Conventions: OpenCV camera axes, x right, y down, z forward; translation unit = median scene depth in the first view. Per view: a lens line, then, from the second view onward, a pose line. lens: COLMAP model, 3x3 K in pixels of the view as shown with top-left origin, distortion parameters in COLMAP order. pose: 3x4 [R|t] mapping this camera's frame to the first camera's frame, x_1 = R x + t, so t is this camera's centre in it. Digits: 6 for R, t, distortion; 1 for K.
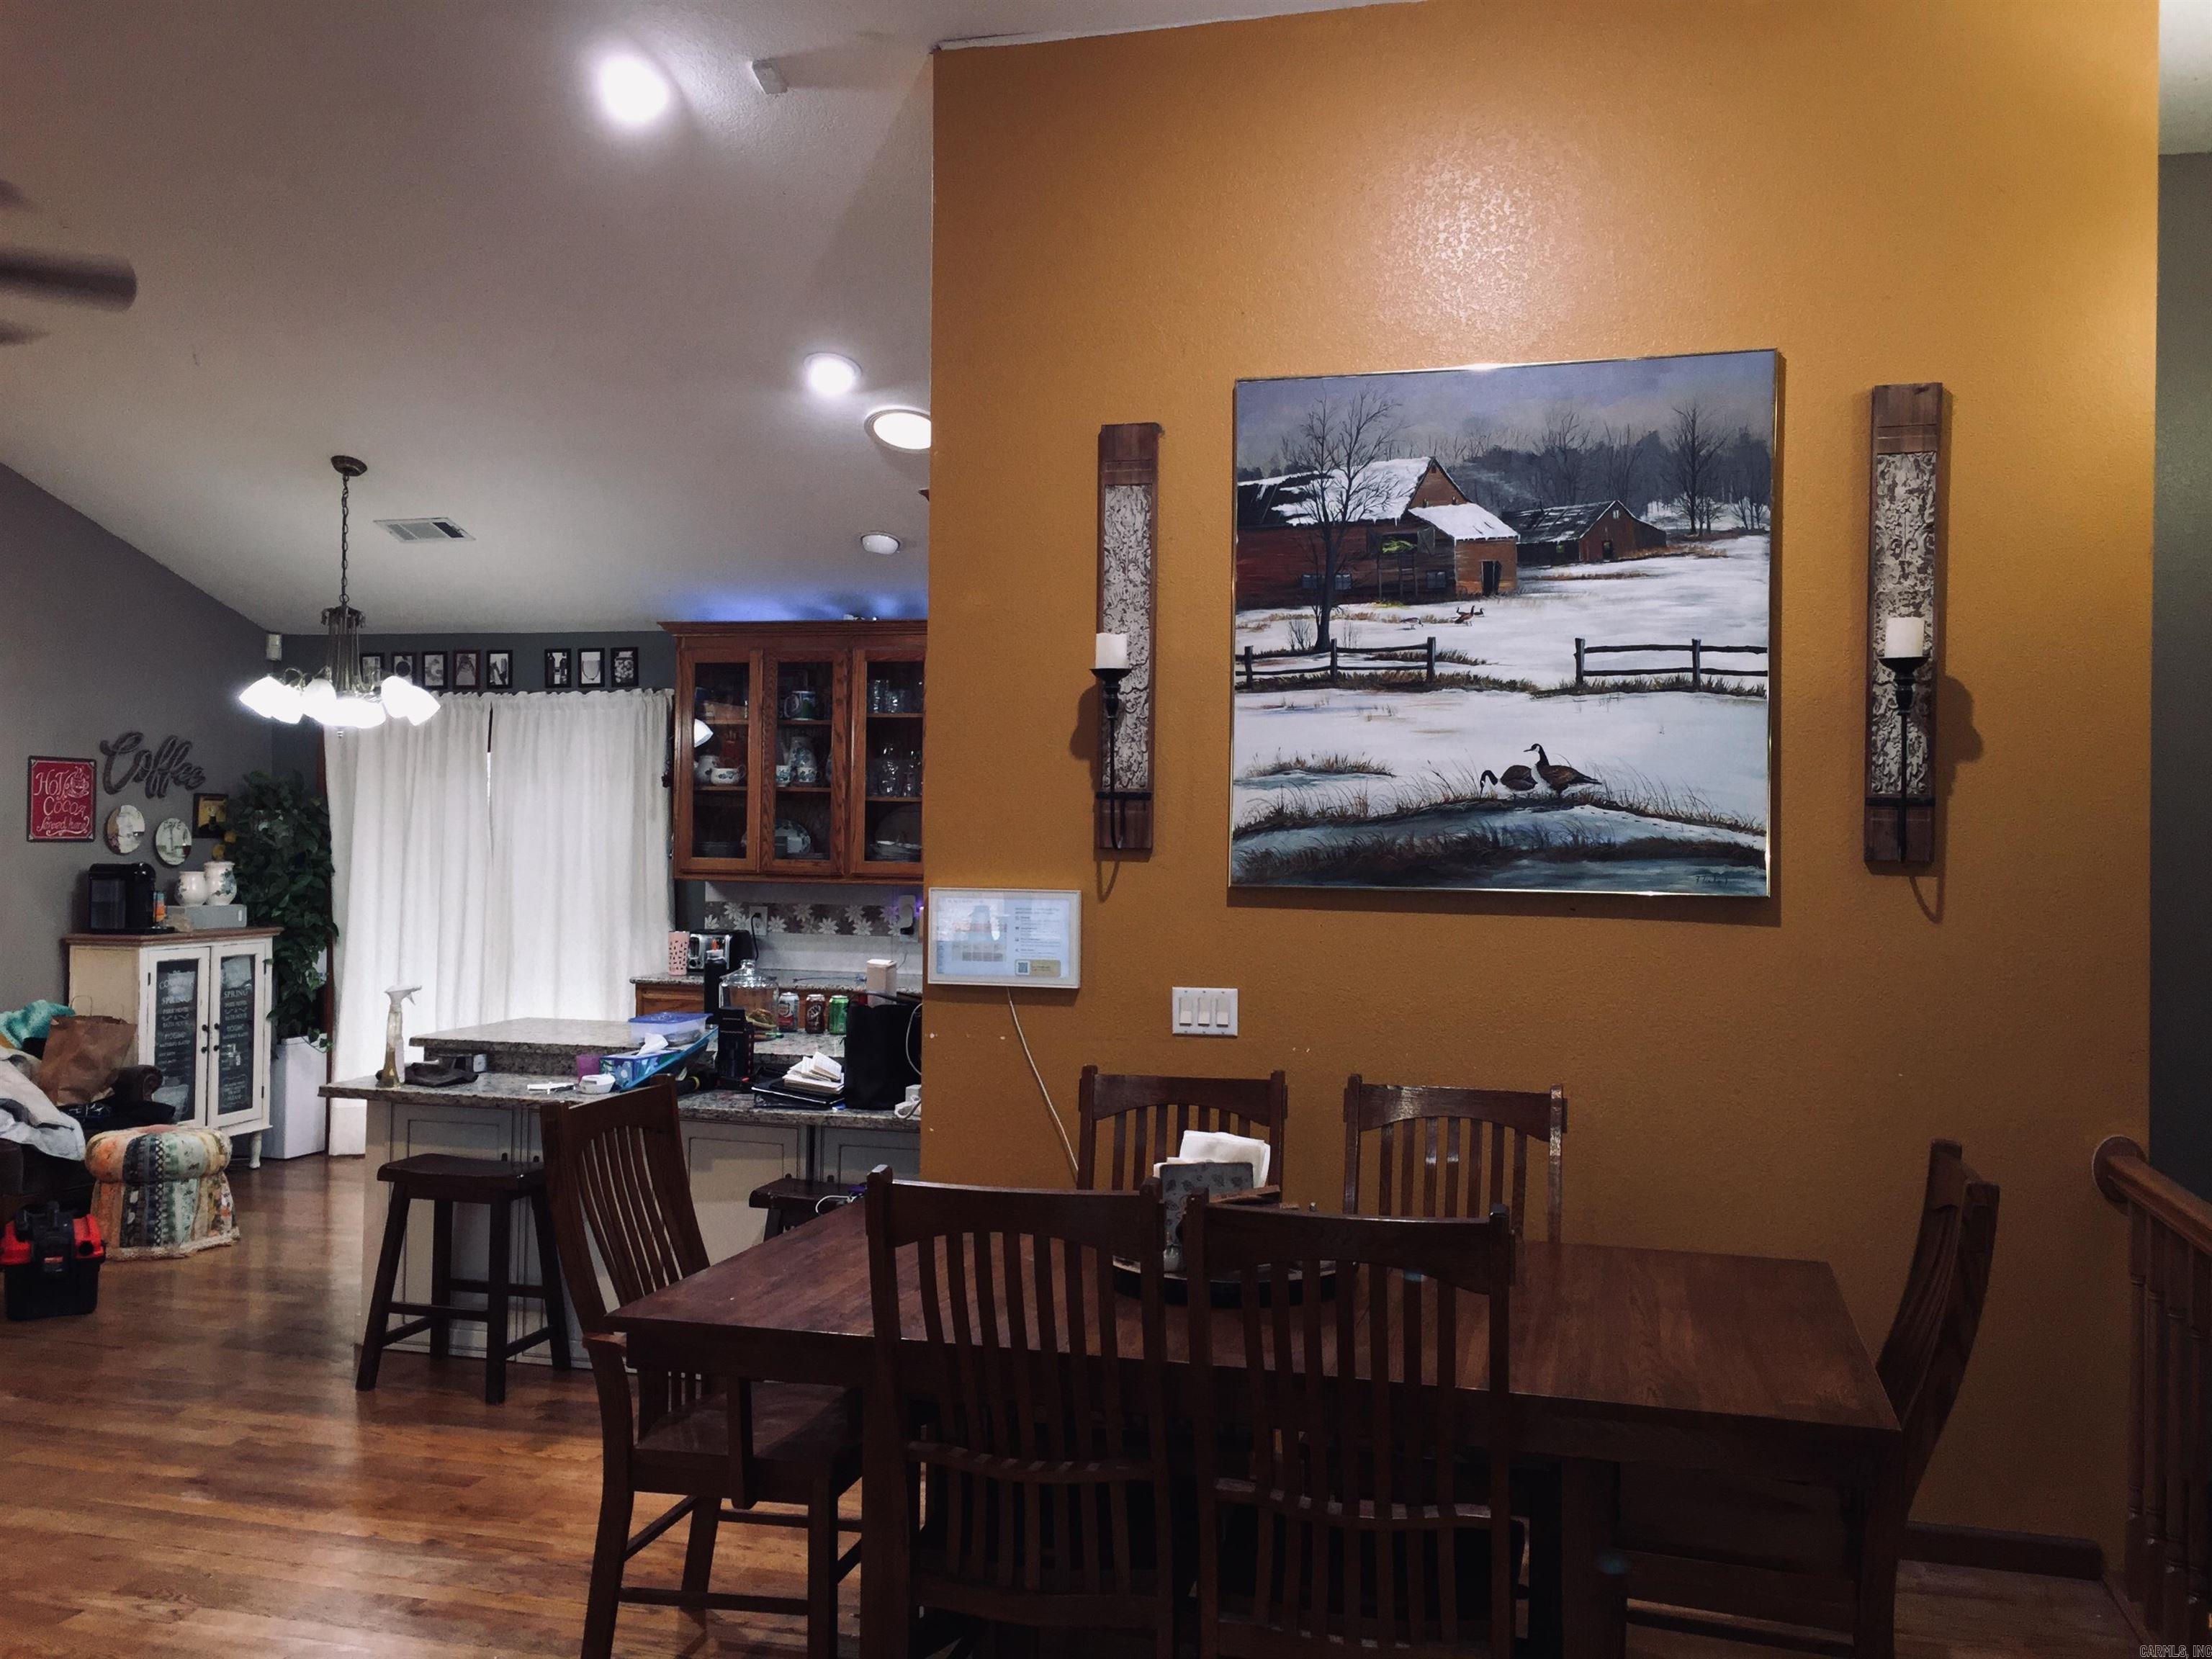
lens RADIAL K [[1902.1, 0, 1110.5], [0, 1902.1, 809.0], [0, 0, 1]] dist [0.006313, -0.023746]
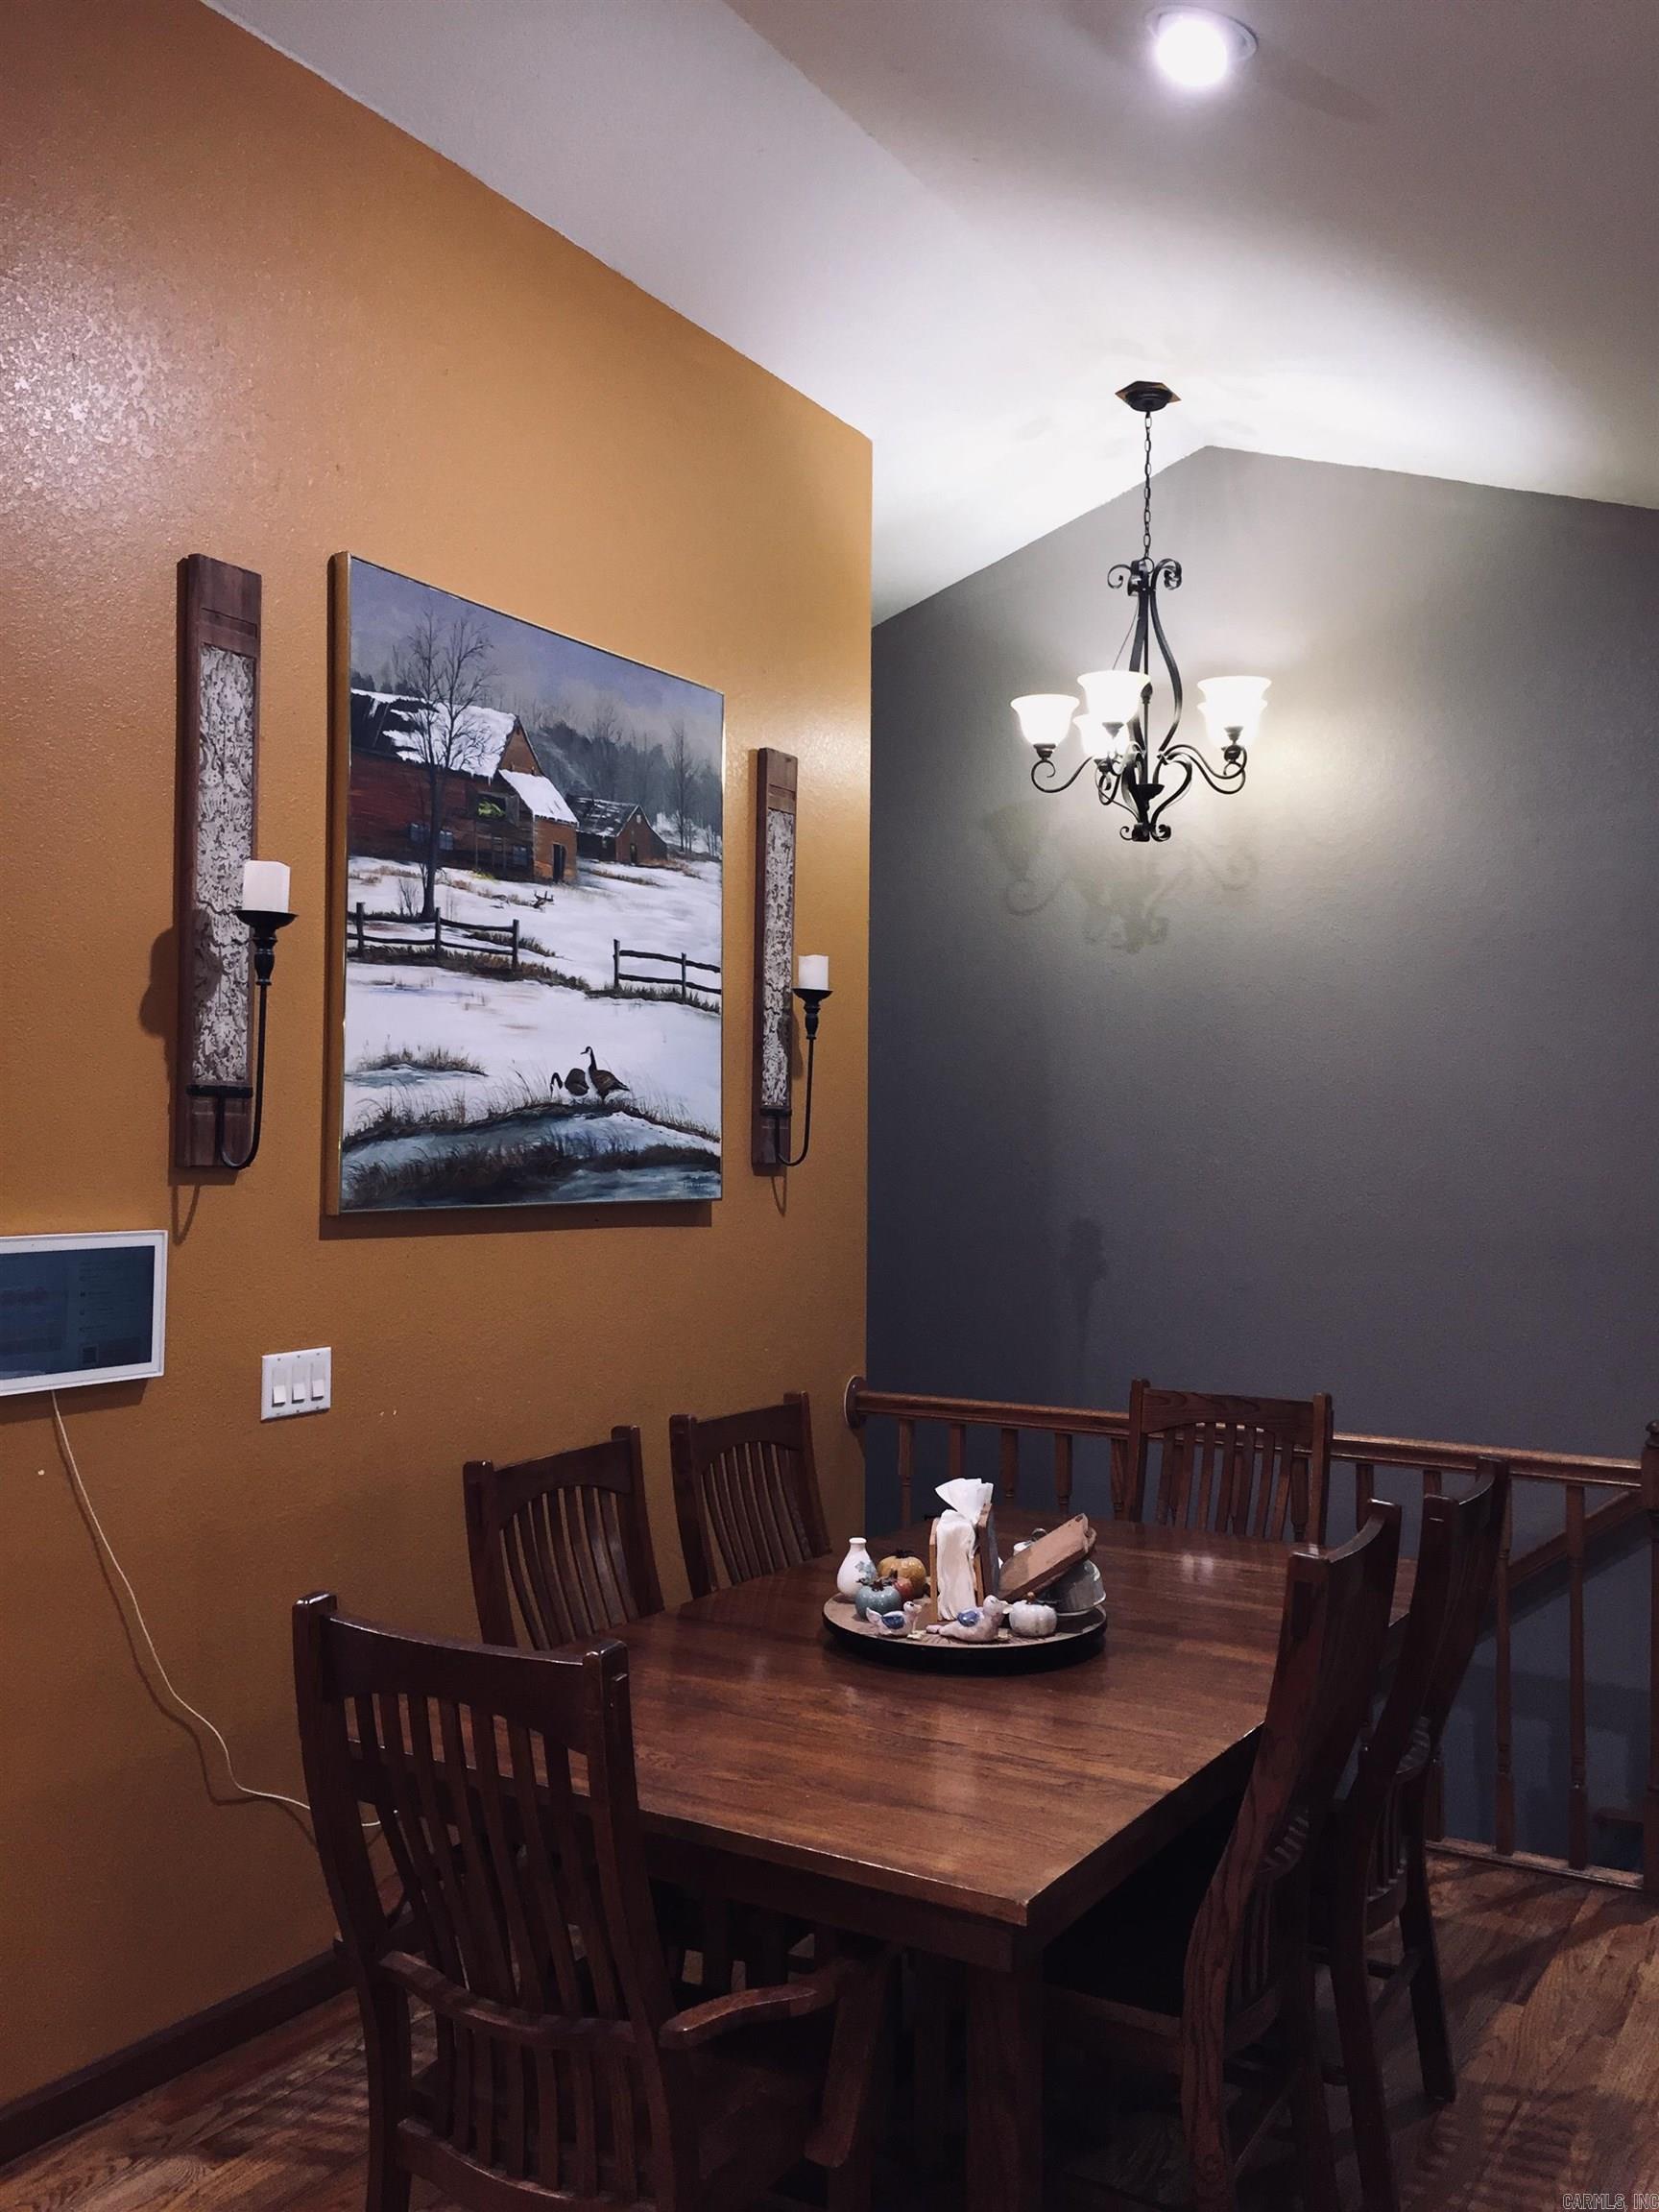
lens RADIAL K [[1902.1, 0, 833.7], [0, 1902.1, 1126.8], [0, 0, 1]] dist [0.006313, -0.023746]
pose [[0.245480, 0.005030, 0.969389, -0.648783], [0.001050, 0.999985, -0.005455, 0.010684], [-0.969401, 0.002357, 0.245471, 0.638517]]
